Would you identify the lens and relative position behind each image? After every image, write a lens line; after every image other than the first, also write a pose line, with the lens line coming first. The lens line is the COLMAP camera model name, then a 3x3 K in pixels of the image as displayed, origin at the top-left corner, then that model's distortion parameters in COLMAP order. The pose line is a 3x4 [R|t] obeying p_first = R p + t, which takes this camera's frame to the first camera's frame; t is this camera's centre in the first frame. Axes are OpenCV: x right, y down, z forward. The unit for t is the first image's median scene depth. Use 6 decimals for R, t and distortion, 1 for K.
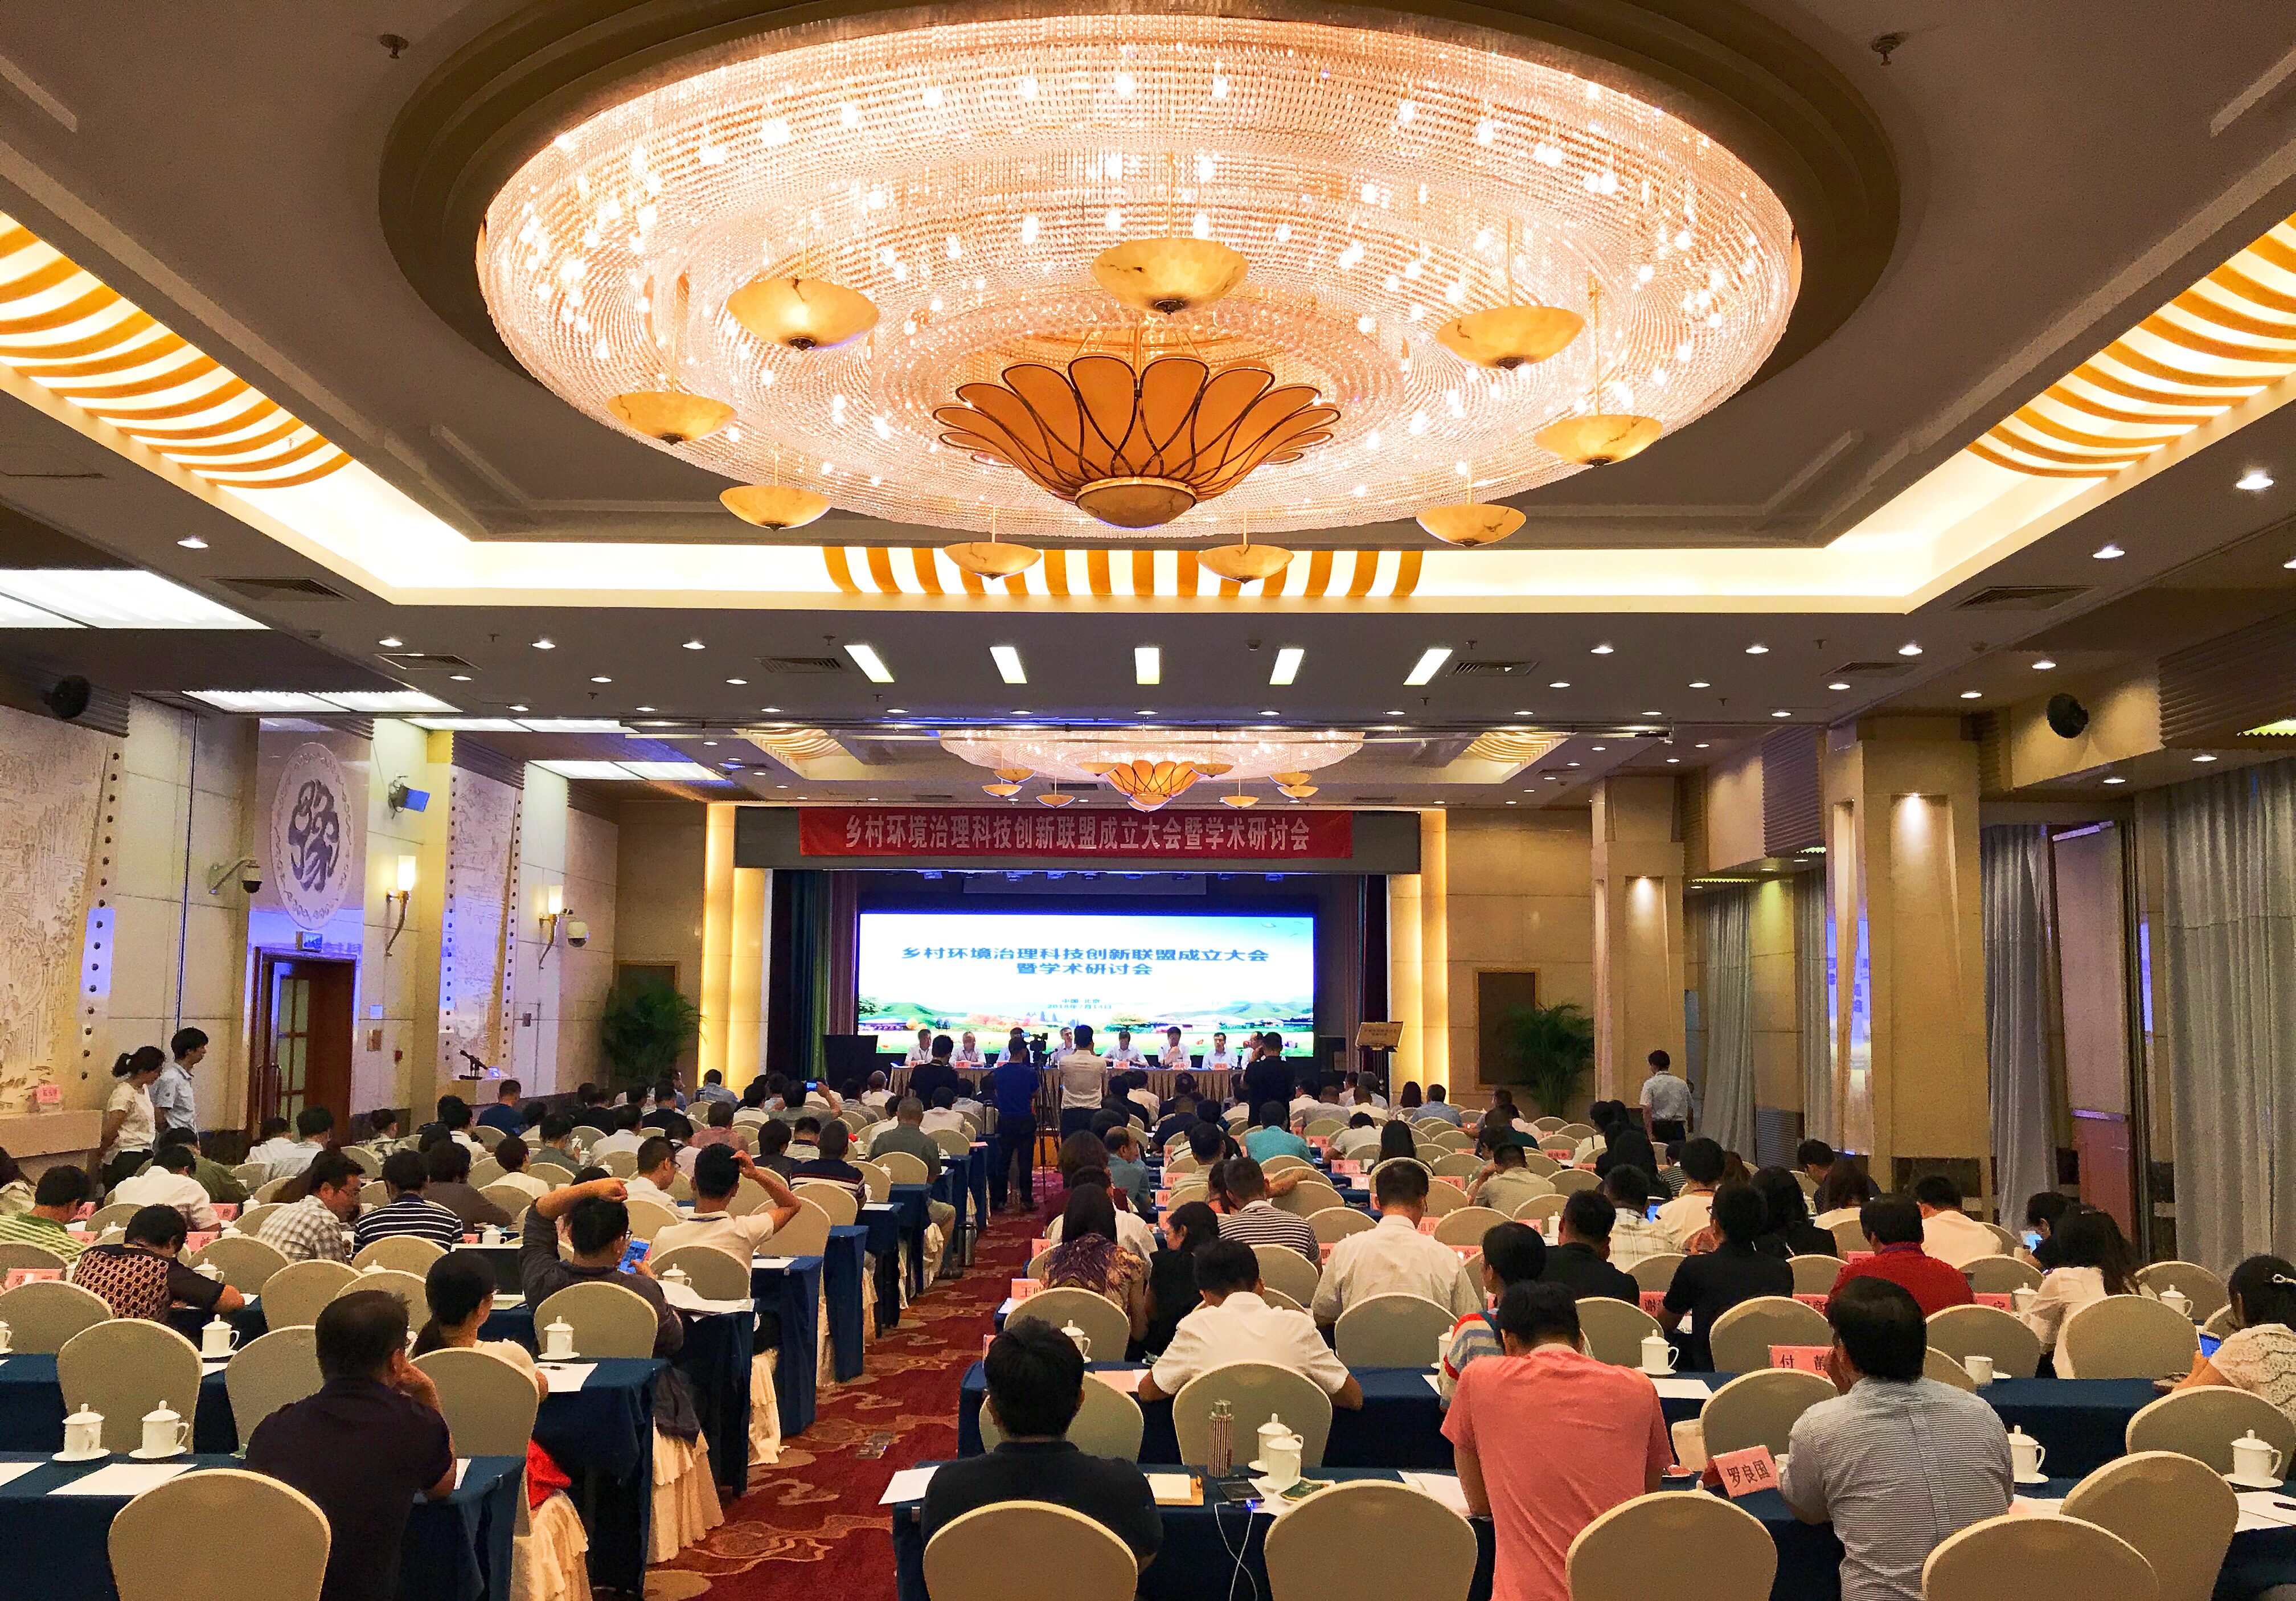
lens RADIAL K [[2003.9, 0, 1153.0], [0, 2003.9, 803.4], [0, 0, 1]] dist [0.002123, -0.000133]
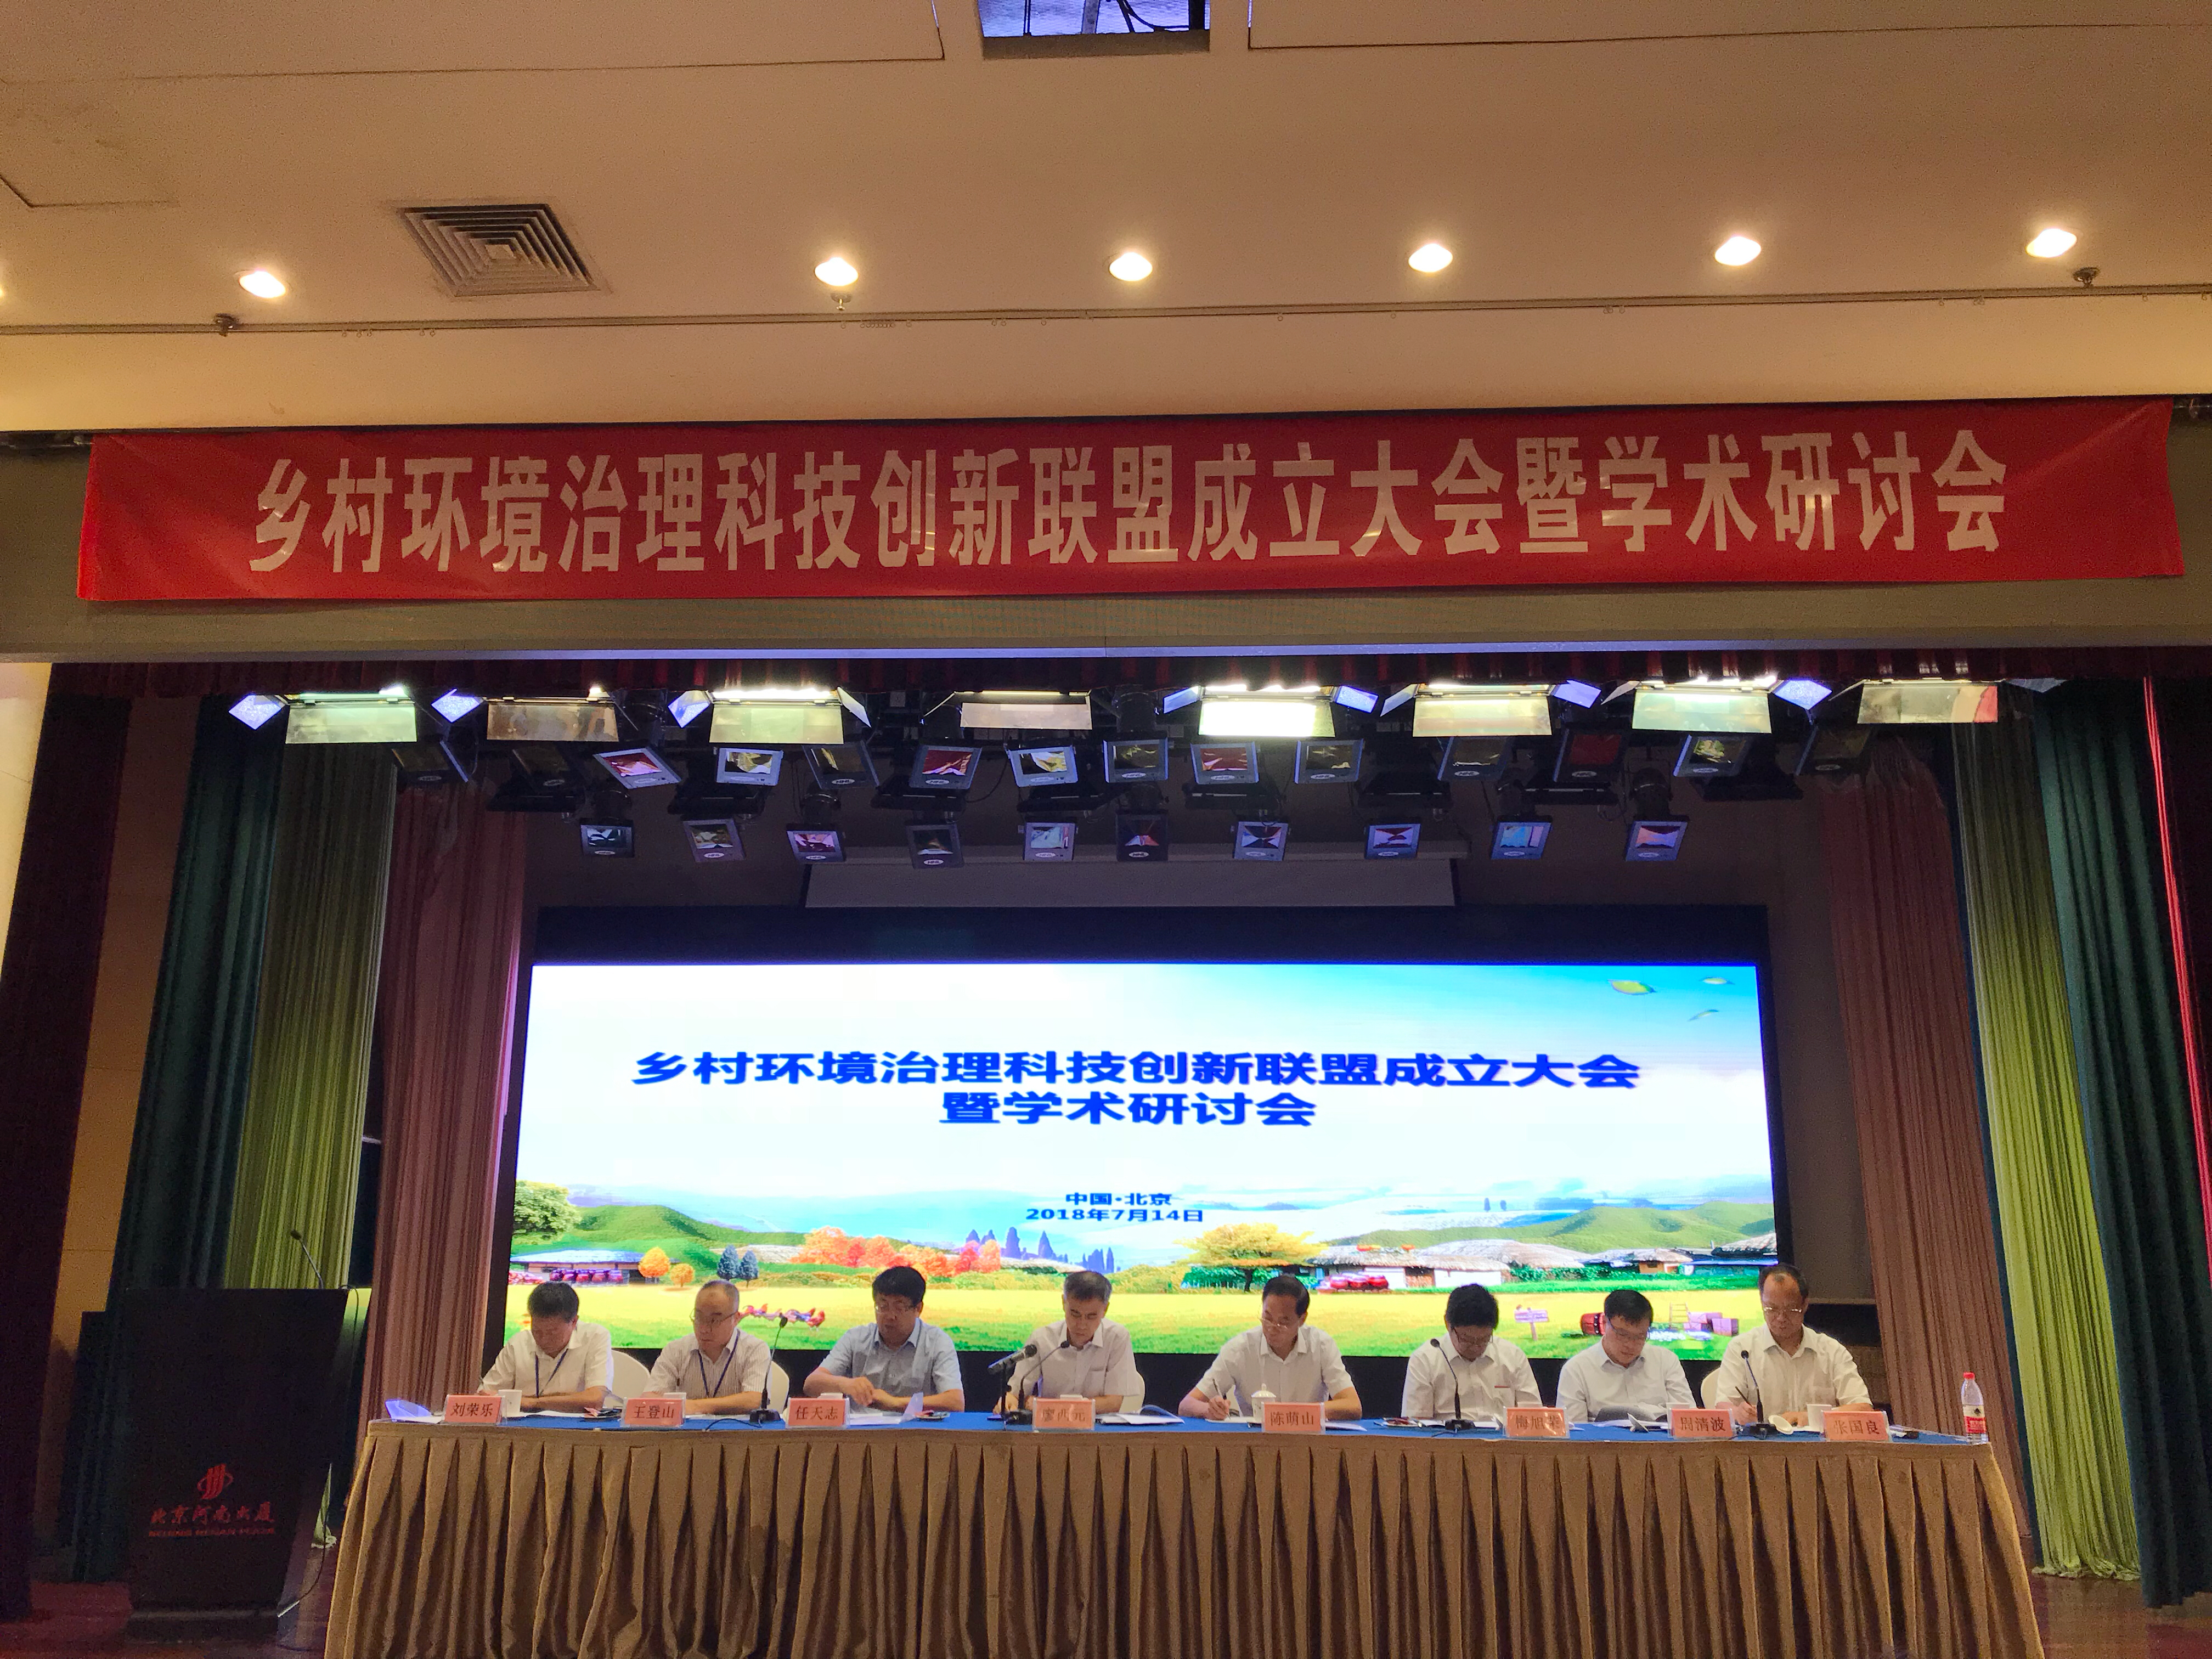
lens RADIAL K [[1789.3, 0, 1101.8], [0, 1789.3, 824.4], [0, 0, 1]] dist [0.012879, -0.000547]
pose [[0.999148, -0.008330, -0.040419, -0.028982], [0.002306, 0.989156, -0.146849, 0.091041], [0.041204, 0.146630, 0.988333, 0.770528]]
